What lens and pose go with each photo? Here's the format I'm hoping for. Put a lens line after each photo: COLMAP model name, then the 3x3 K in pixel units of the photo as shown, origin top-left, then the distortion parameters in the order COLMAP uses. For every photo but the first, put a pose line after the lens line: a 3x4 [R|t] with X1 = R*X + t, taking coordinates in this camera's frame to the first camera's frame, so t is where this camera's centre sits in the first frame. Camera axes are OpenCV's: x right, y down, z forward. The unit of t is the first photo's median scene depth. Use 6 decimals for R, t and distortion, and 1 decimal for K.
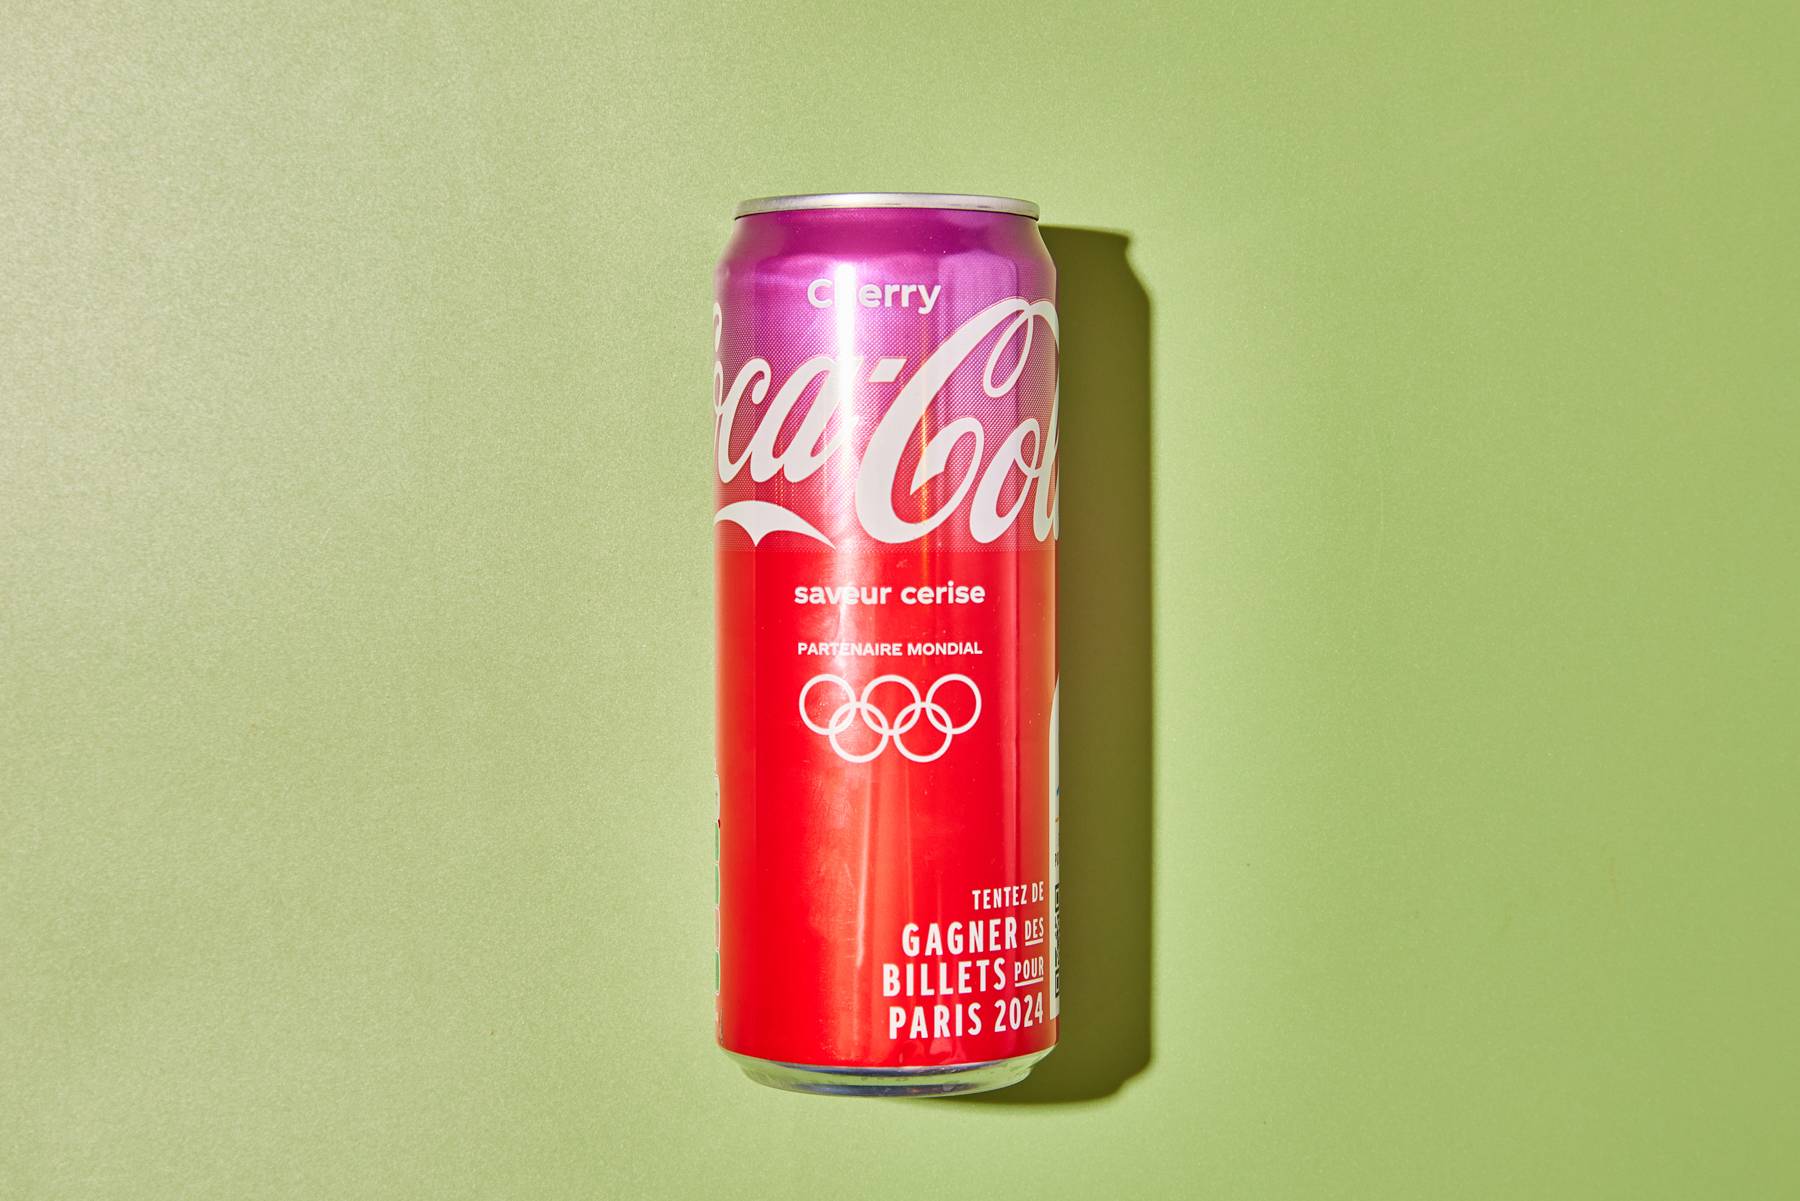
lens RADIAL K [[2927.6, 0, 900.0], [0, 2927.6, 600.5], [0, 0, 1]] dist [0.017663, -0.066449]
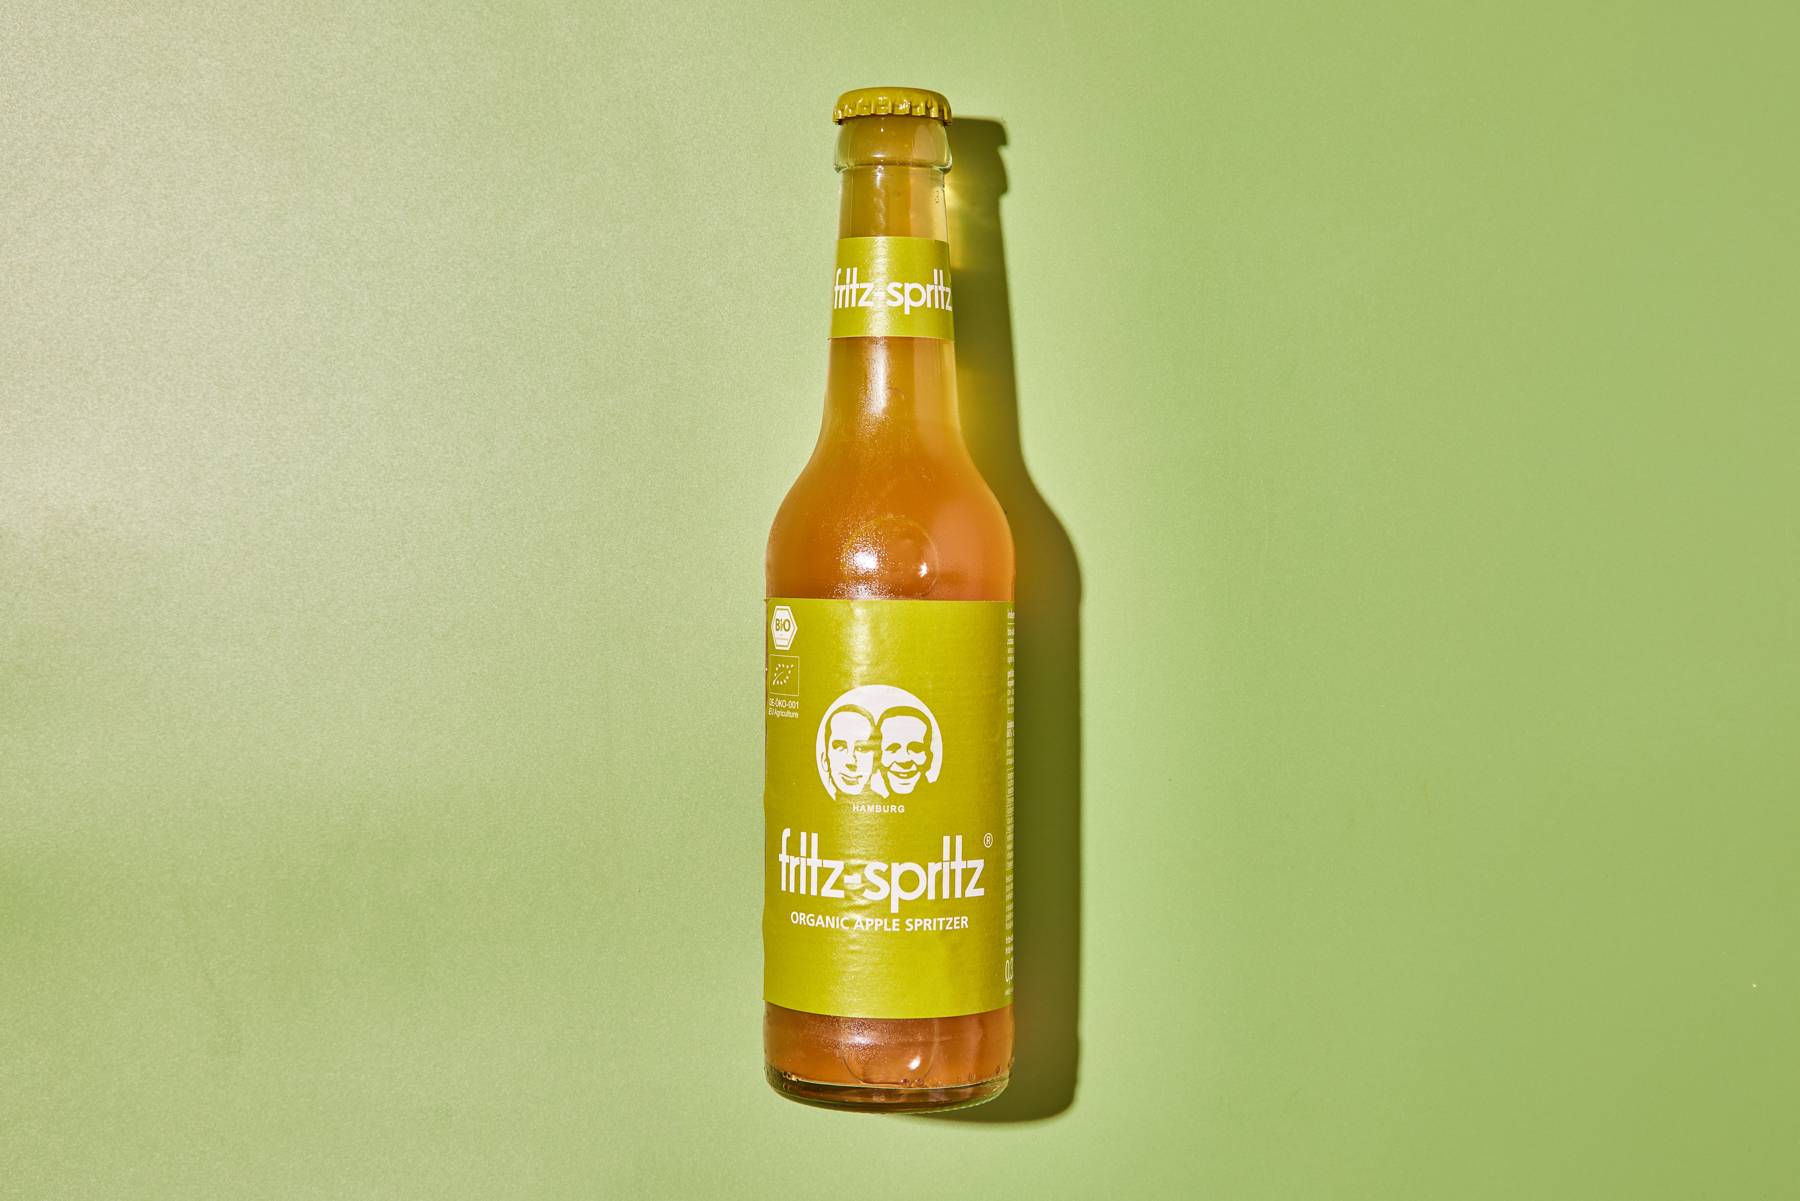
lens RADIAL K [[4931.2, 0, 897.4], [0, 4931.2, 628.2], [0, 0, 1]] dist [0.144707, -2.495901]
pose [[0.999221, 0.013477, 0.037078, -0.104215], [-0.012801, 0.999749, -0.018410, 0.062198], [-0.037317, 0.017921, 0.999143, -1.402174]]
